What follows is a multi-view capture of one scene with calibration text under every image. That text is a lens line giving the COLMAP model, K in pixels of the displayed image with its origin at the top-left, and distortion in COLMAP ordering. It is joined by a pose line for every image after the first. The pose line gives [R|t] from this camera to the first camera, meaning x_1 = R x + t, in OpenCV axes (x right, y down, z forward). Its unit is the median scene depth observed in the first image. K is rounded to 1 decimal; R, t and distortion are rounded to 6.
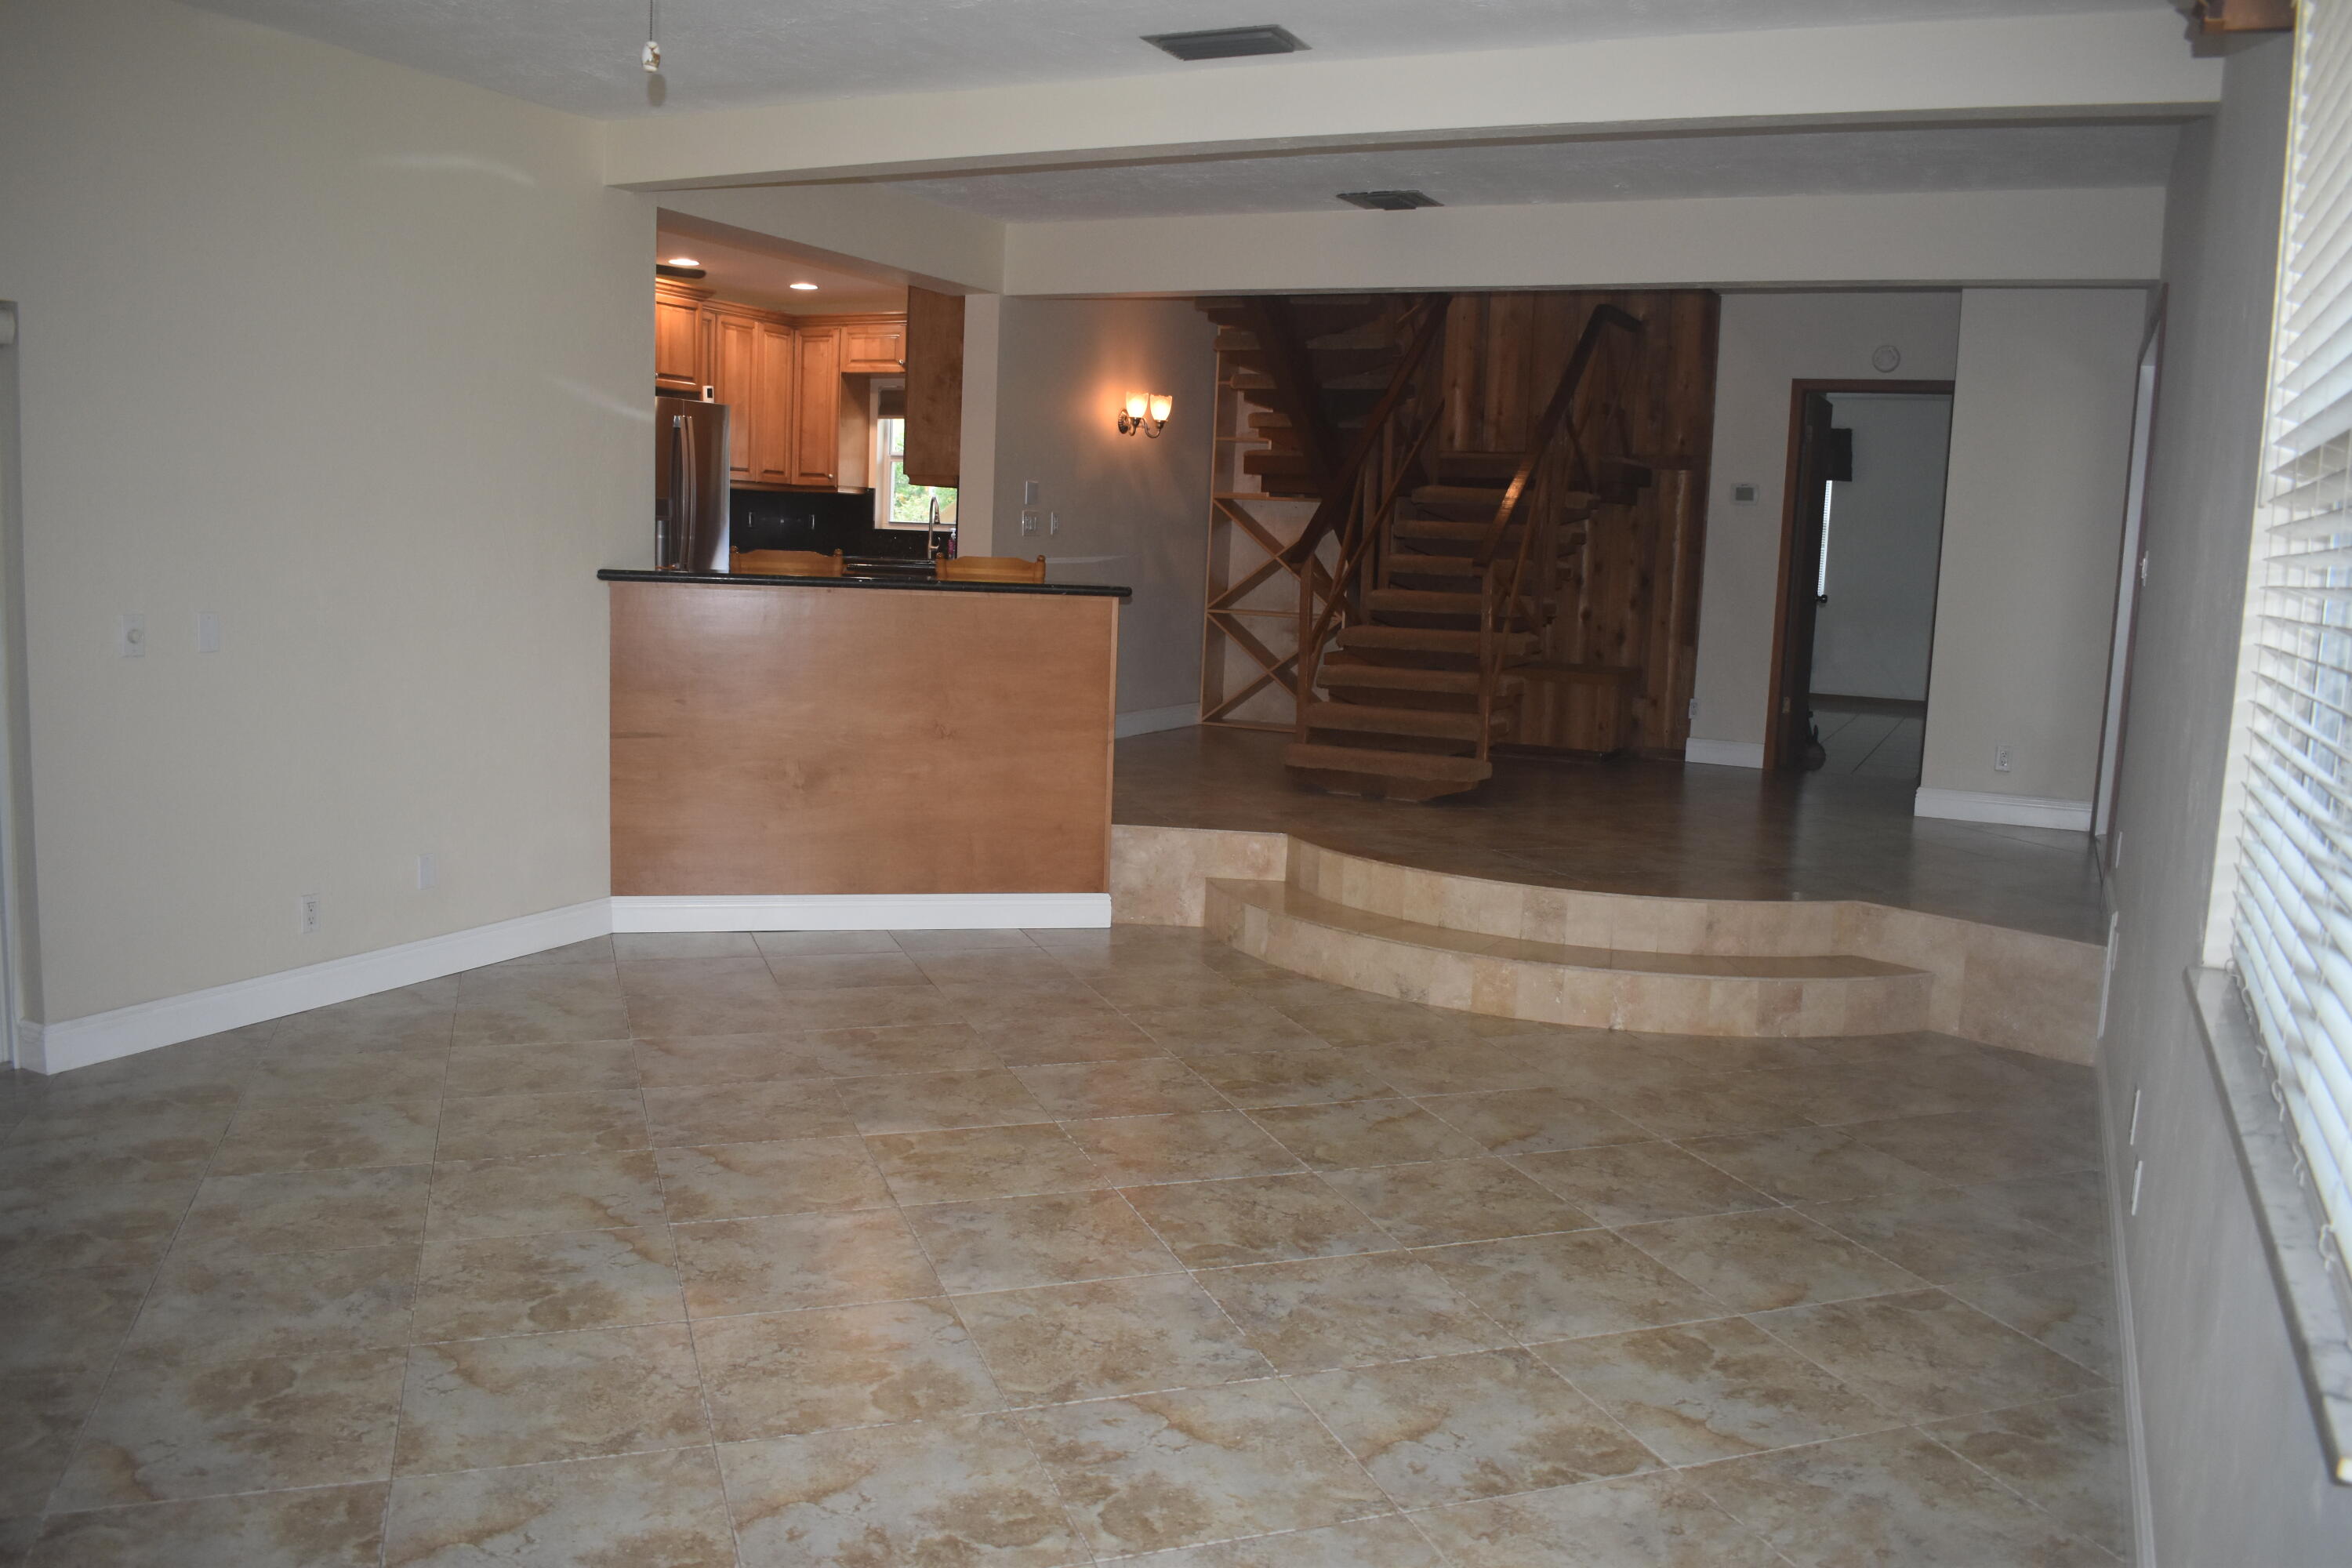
lens RADIAL K [[1846.2, 0, 1182.7], [0, 1846.2, 797.7], [0, 0, 1]] dist [-0.095089, 0.013657]
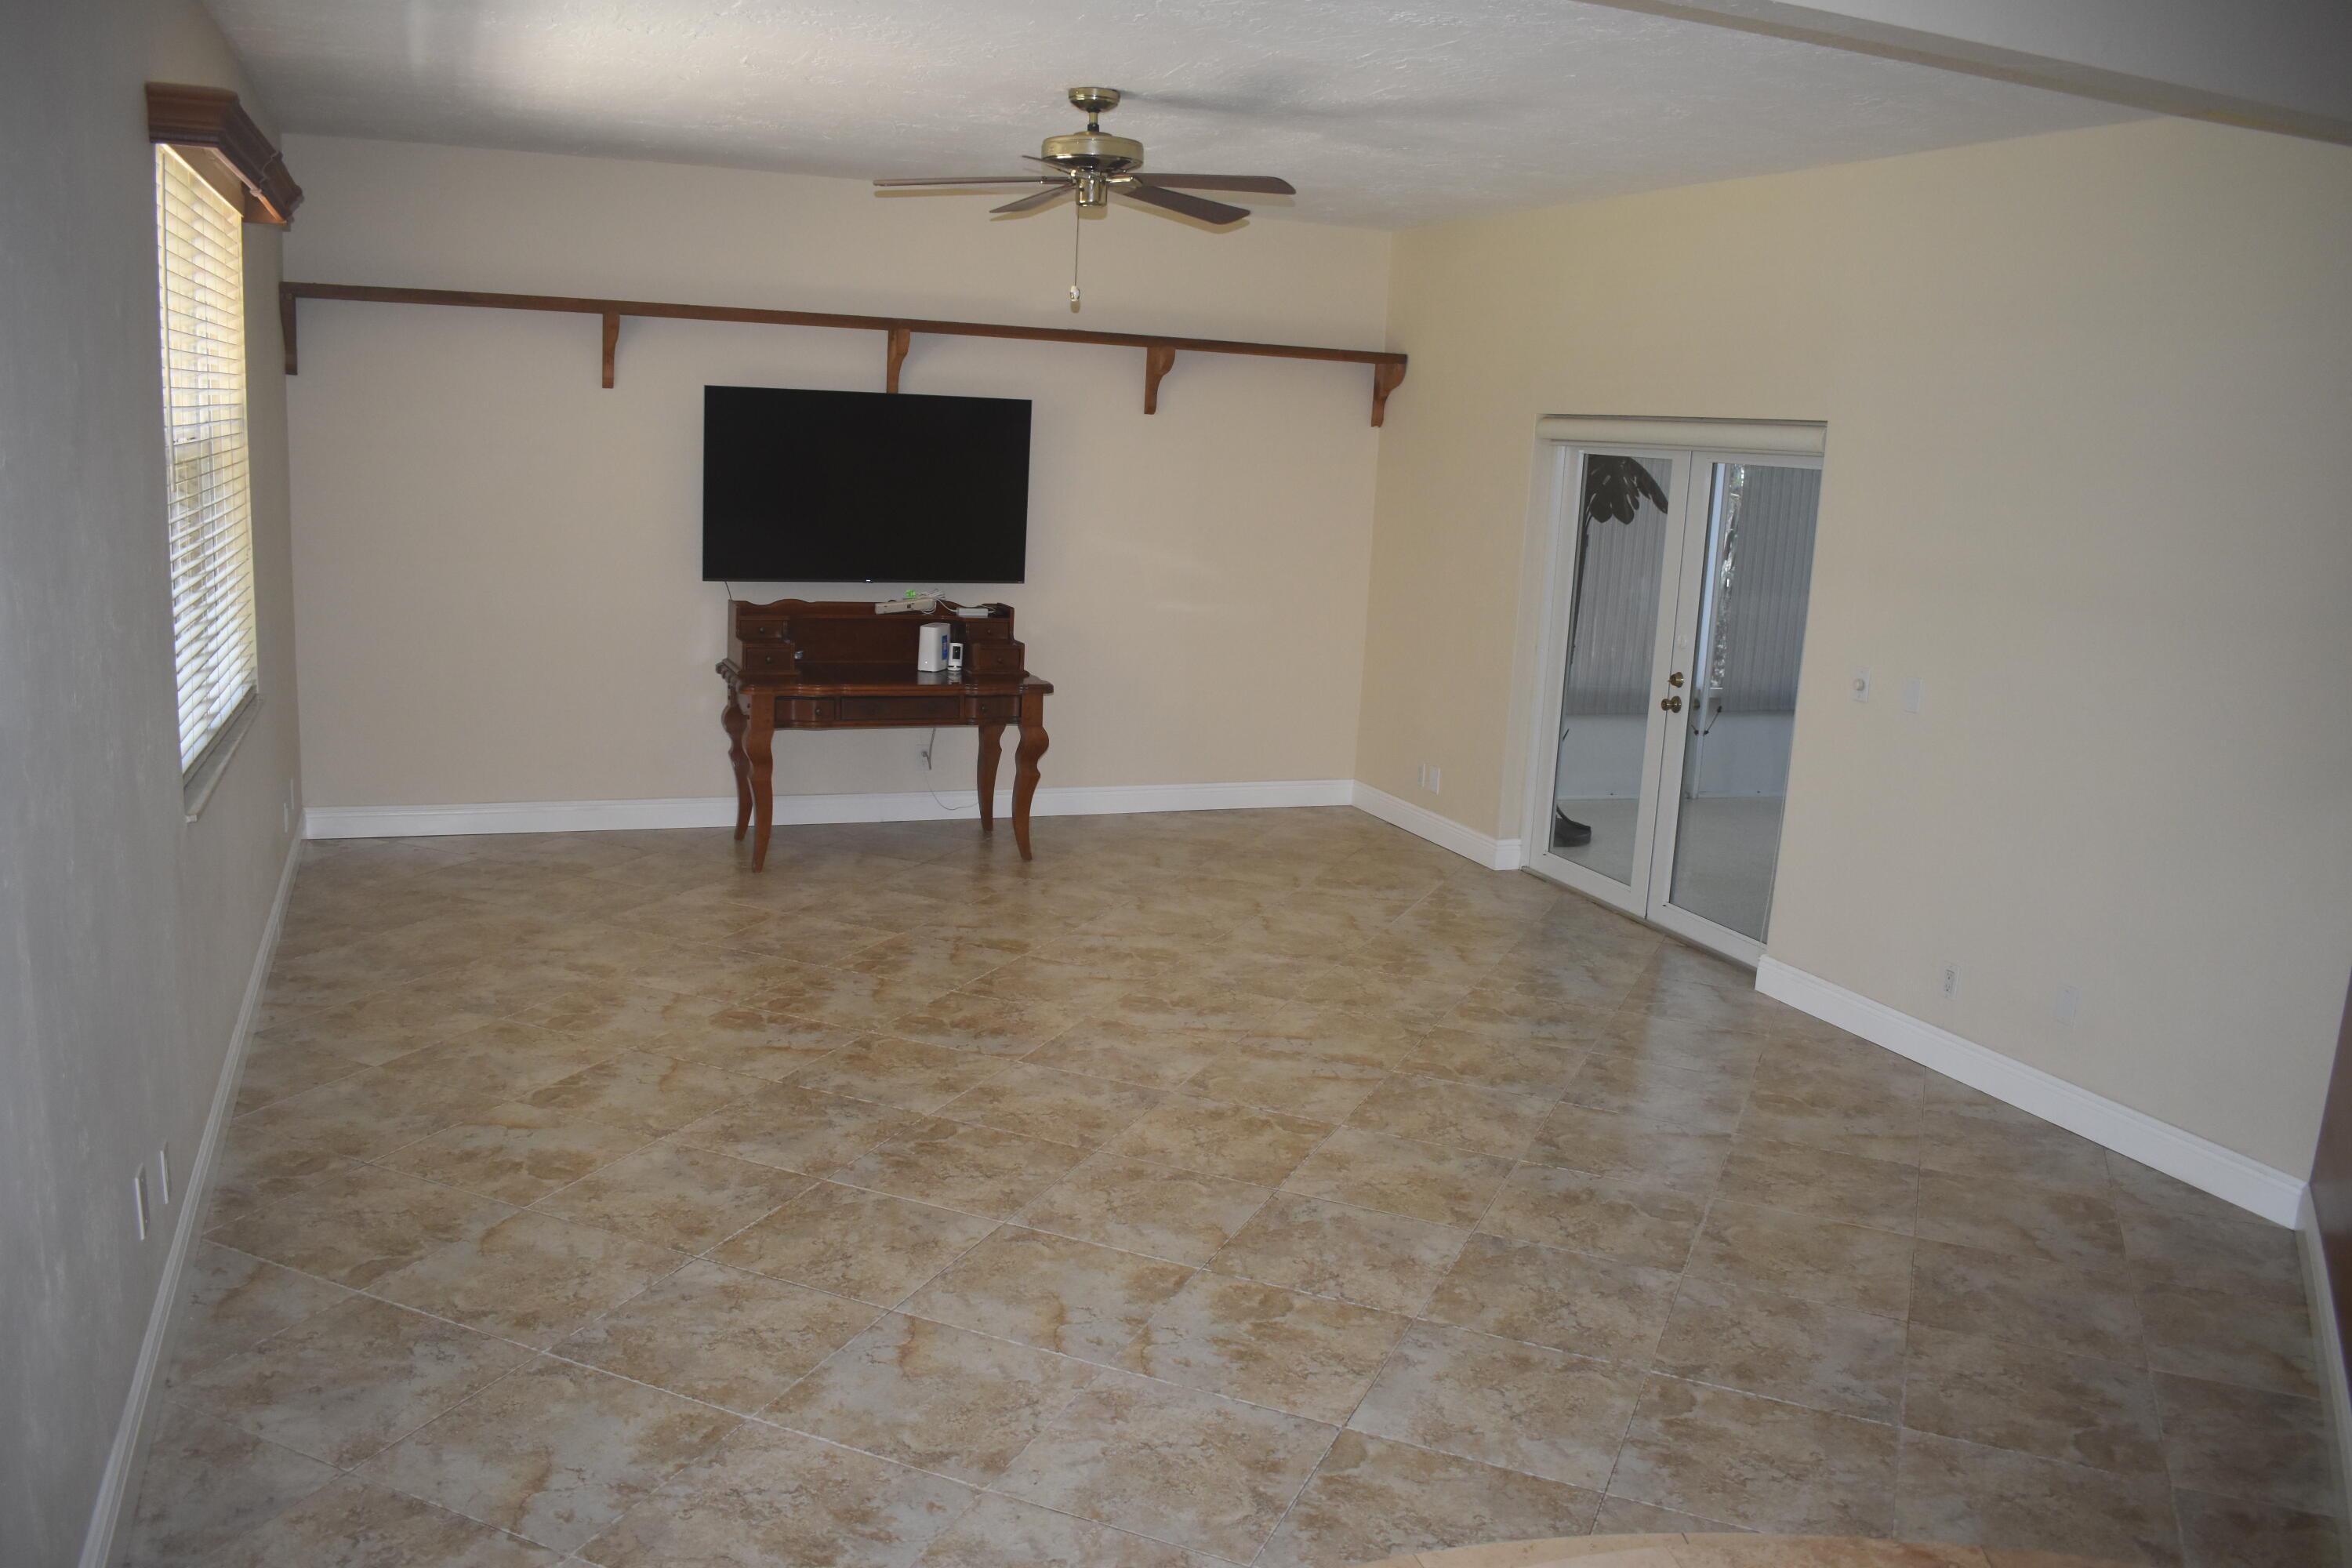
lens RADIAL K [[1846.2, 0, 1182.7], [0, 1846.2, 797.7], [0, 0, 1]] dist [-0.095089, 0.013657]
pose [[-0.672982, 0.073697, -0.735978, 0.822242], [-0.176919, 0.950103, 0.256913, -0.323763], [0.718189, 0.303107, -0.626364, 1.865480]]
